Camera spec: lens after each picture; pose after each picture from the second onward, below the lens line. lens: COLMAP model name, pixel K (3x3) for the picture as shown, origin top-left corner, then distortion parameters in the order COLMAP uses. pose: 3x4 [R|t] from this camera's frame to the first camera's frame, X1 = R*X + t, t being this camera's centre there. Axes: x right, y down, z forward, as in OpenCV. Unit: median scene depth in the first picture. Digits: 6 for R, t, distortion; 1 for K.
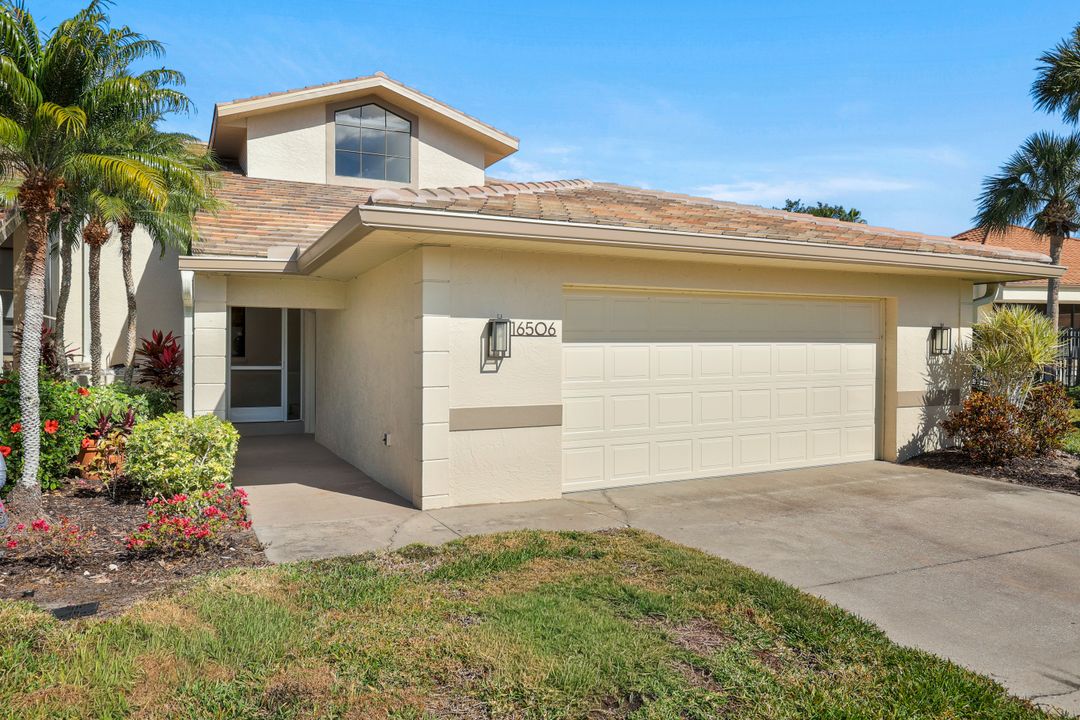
lens RADIAL K [[734.2, 0, 540.0], [0, 734.2, 360.0], [0, 0, 1]] dist [0.006436, 0.001233]
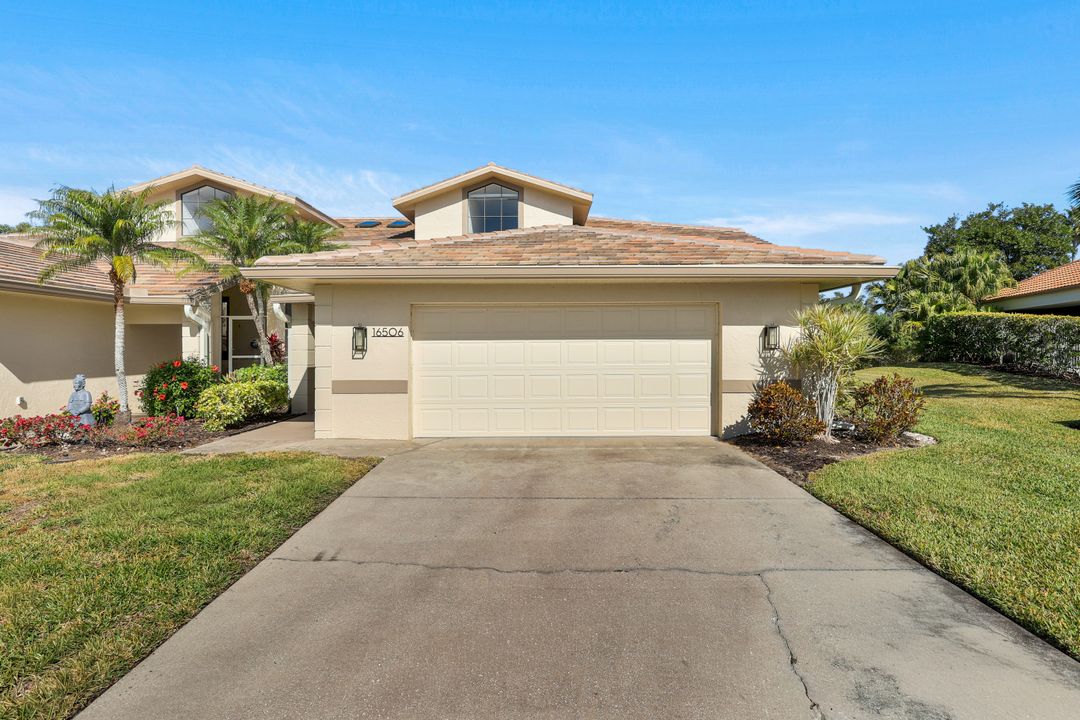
lens RADIAL K [[564.0, 0, 540.0], [0, 564.0, 360.0], [0, 0, 1]] dist [0.002374, 0.000845]
pose [[0.892946, 0.007061, -0.450108, 0.625255], [-0.005820, 0.999974, 0.004141, 0.008297], [0.450126, -0.001078, 0.892965, 0.037593]]
